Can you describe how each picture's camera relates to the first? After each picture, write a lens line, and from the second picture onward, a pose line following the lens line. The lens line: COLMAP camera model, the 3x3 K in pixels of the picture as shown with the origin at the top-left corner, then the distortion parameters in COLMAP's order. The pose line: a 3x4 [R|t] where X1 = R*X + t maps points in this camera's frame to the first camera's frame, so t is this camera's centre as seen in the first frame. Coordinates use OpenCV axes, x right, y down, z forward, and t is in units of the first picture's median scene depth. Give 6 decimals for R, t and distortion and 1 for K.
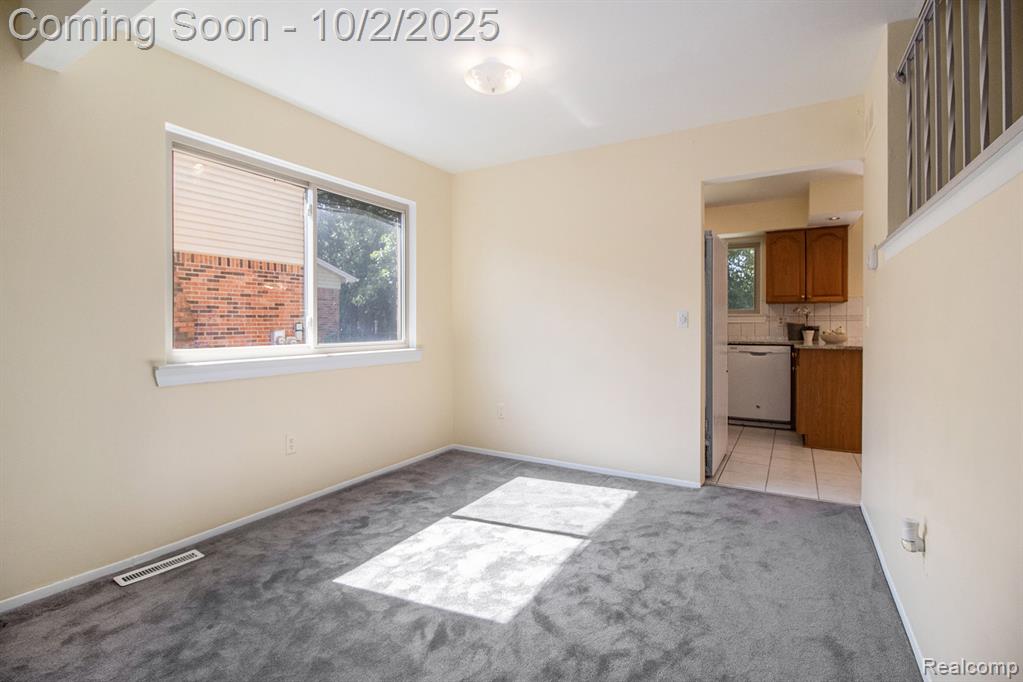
lens RADIAL K [[492.7, 0, 516.5], [0, 492.7, 328.0], [0, 0, 1]] dist [-0.019351, -0.001111]
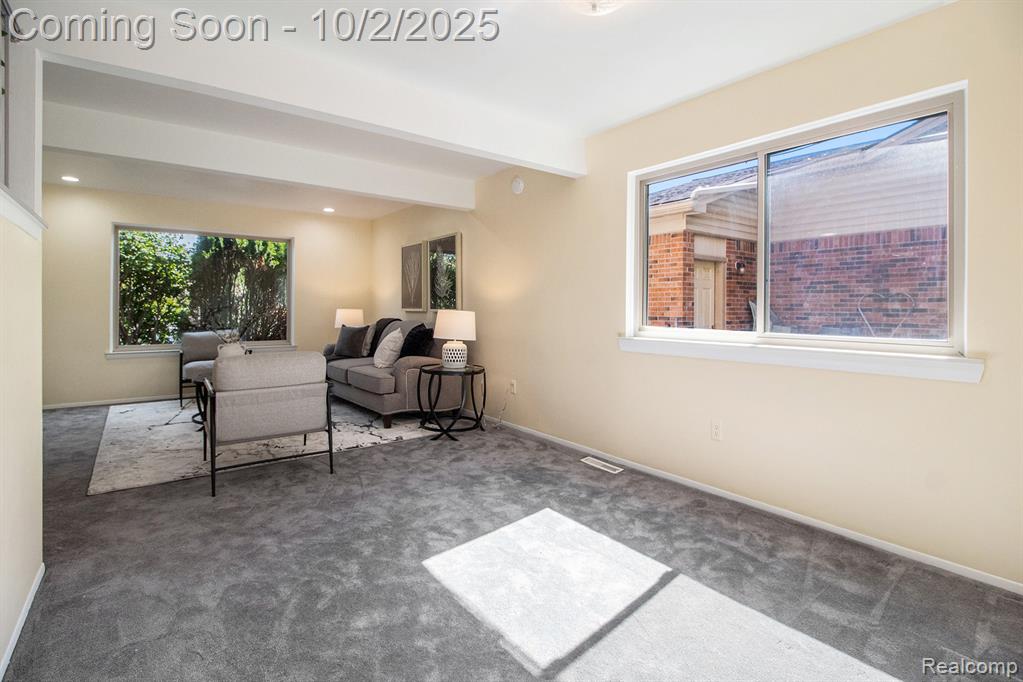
lens RADIAL K [[504.8, 0, 550.4], [0, 504.8, 305.6], [0, 0, 1]] dist [-0.017821, -0.000570]
pose [[-0.376034, -0.002565, -0.926602, 0.634307], [-0.012320, 0.999922, 0.002232, -0.014652], [0.926524, 0.012255, -0.376036, 1.111343]]
